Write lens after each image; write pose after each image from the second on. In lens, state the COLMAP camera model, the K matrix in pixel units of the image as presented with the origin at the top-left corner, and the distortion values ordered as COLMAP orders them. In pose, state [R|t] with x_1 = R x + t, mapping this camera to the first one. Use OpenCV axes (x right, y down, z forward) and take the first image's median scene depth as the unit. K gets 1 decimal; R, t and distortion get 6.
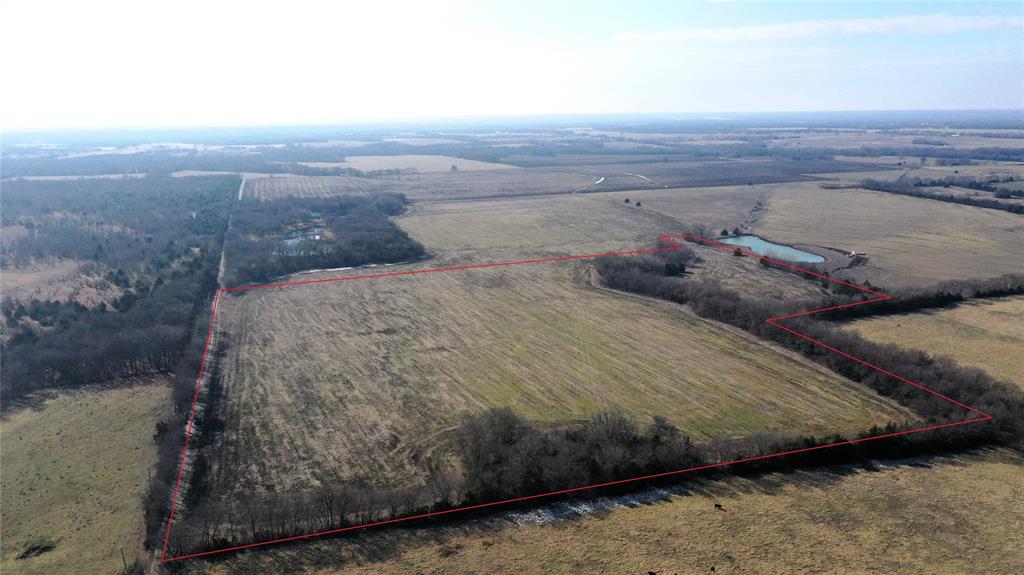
lens RADIAL K [[810.2, 0, 513.7], [0, 810.2, 277.9], [0, 0, 1]] dist [0.014605, 0.007143]
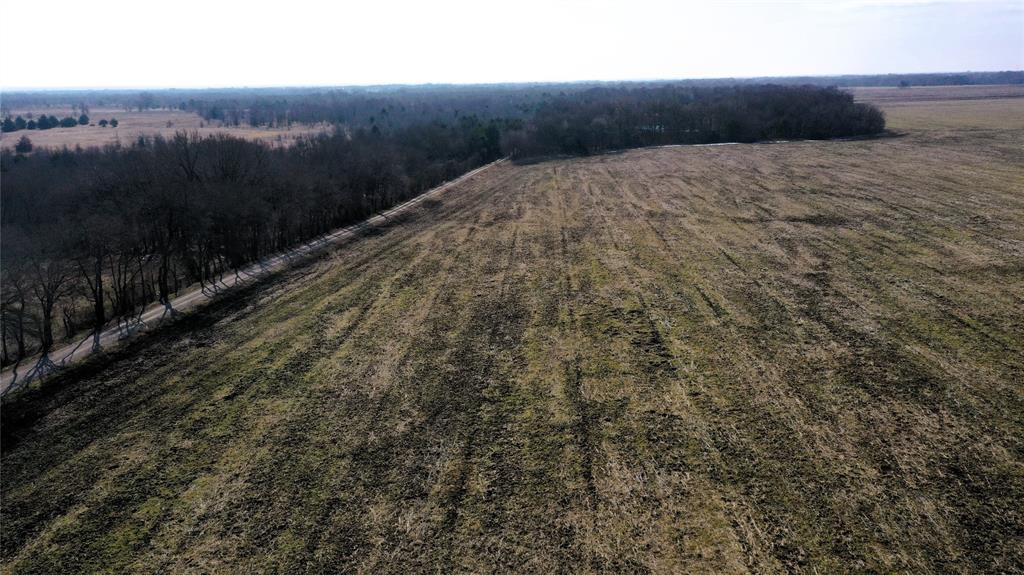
lens RADIAL K [[810.2, 0, 513.7], [0, 810.2, 277.9], [0, 0, 1]] dist [0.014605, 0.007143]
pose [[0.884539, 0.102875, -0.454980, -0.113141], [-0.084979, 0.994594, 0.059678, 0.083367], [0.458660, -0.014124, 0.888500, 0.646797]]
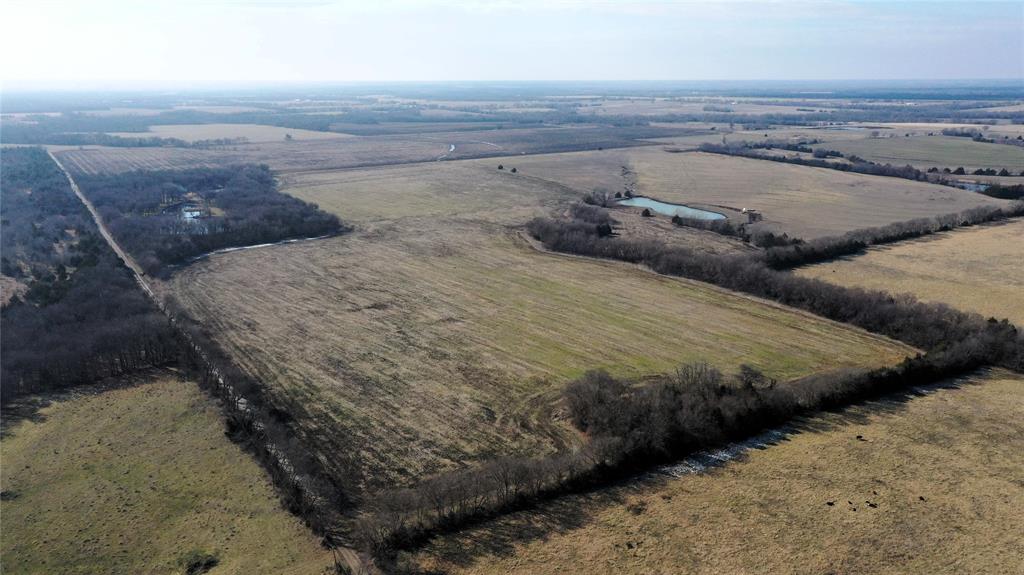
lens RADIAL K [[810.2, 0, 513.7], [0, 810.2, 277.9], [0, 0, 1]] dist [0.014605, 0.007143]
pose [[0.965029, -0.056153, 0.256060, -0.250245], [0.046420, 0.997957, 0.043901, -0.002299], [-0.258002, -0.030480, 0.965664, 0.034732]]
